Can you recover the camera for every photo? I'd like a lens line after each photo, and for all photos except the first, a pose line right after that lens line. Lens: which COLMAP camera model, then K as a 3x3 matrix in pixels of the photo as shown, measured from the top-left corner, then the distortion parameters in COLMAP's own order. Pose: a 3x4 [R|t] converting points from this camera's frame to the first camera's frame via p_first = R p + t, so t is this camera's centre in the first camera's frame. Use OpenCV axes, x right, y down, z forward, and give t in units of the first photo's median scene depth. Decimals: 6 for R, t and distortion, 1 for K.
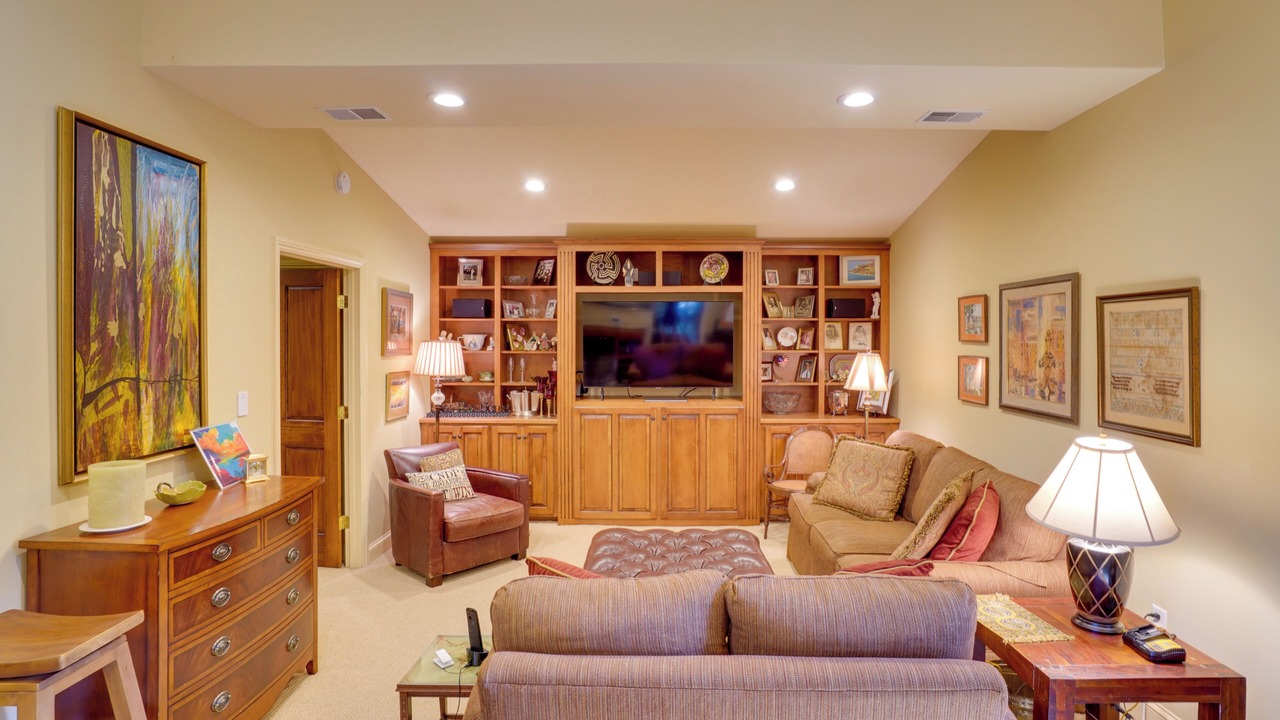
lens RADIAL K [[643.7, 0, 655.2], [0, 643.7, 346.4], [0, 0, 1]] dist [-0.019408, 0.005091]
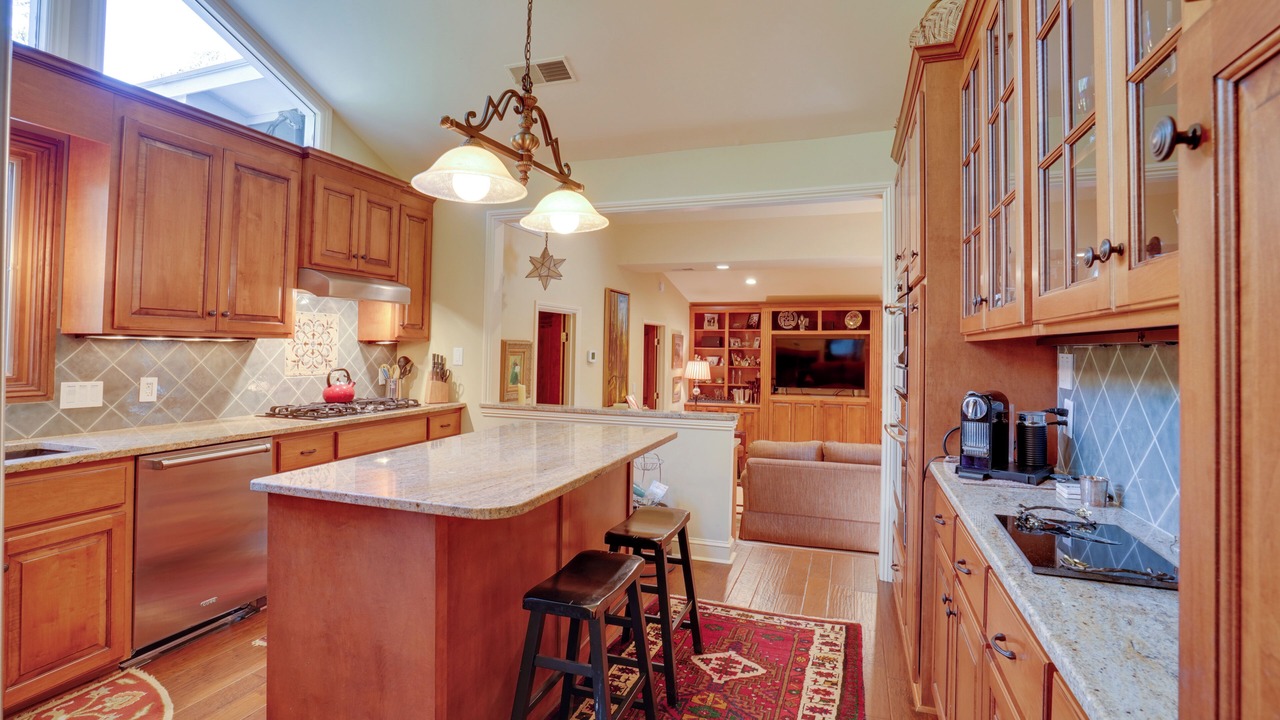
lens RADIAL K [[589.4, 0, 654.7], [0, 589.4, 354.6], [0, 0, 1]] dist [-0.032221, 0.004368]
pose [[0.953065, 0.009569, -0.302613, 0.062326], [-0.011518, 0.999923, -0.004659, -0.015950], [0.302545, 0.007926, 0.953102, -0.655220]]
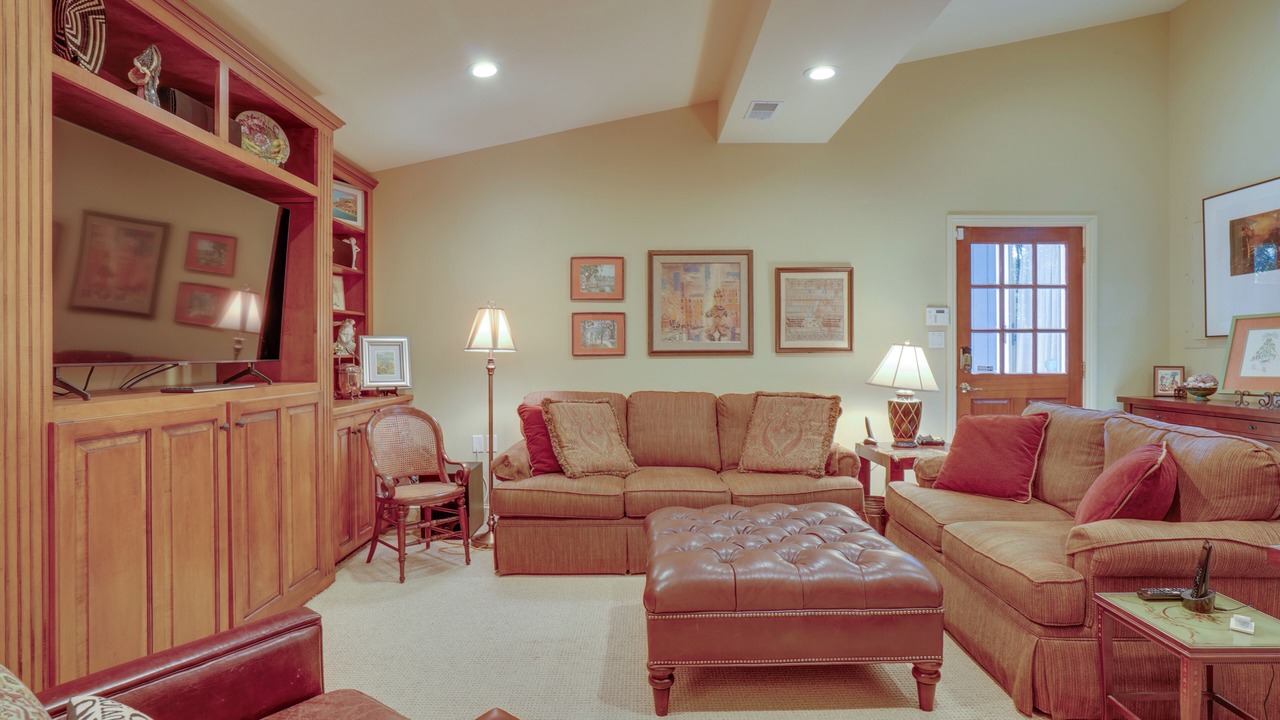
lens RADIAL K [[643.7, 0, 607.5], [0, 643.7, 356.9], [0, 0, 1]] dist [-0.019408, 0.005091]
pose [[0.017758, -0.003716, 0.999835, -0.447216], [0.016468, 0.999859, 0.003424, 0.064783], [-0.999707, 0.016404, 0.017817, 0.718201]]
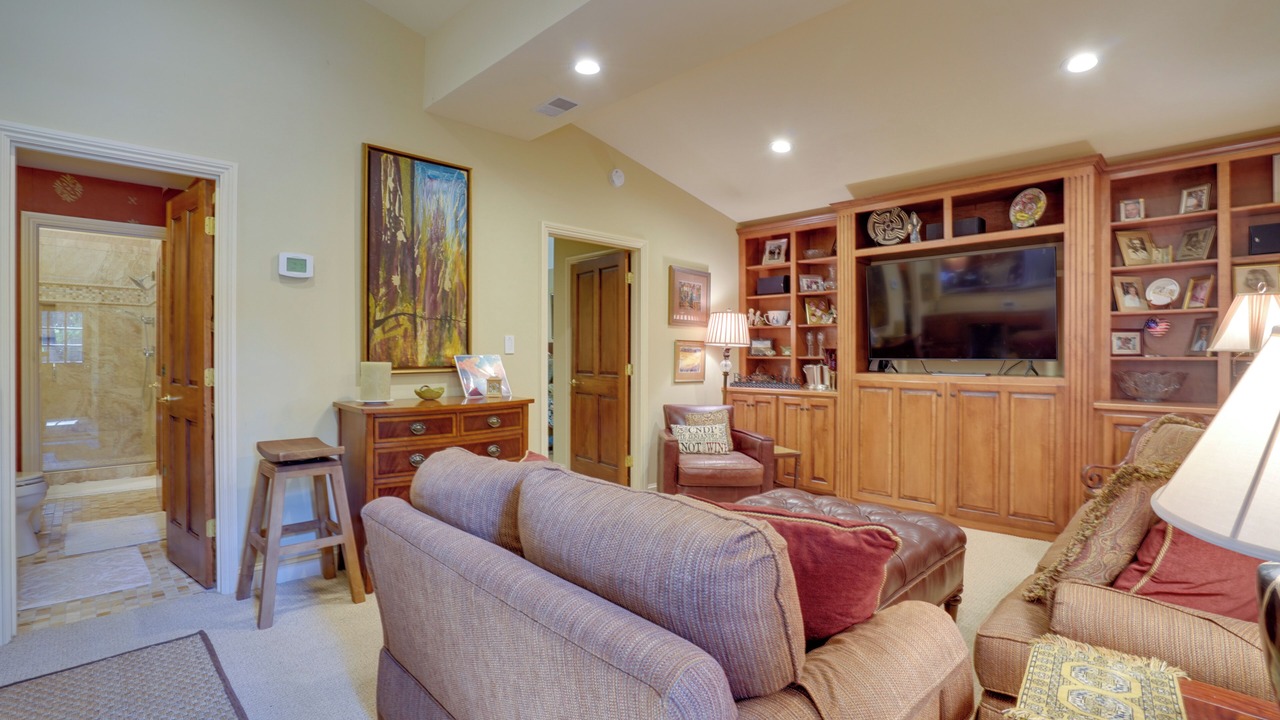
lens RADIAL K [[589.4, 0, 639.8], [0, 589.4, 355.1], [0, 0, 1]] dist [-0.032221, 0.004368]
pose [[0.718128, 0.003761, -0.695901, 0.248236], [-0.010863, 0.999924, -0.005805, 0.068138], [0.695826, 0.011728, 0.718114, 0.170565]]
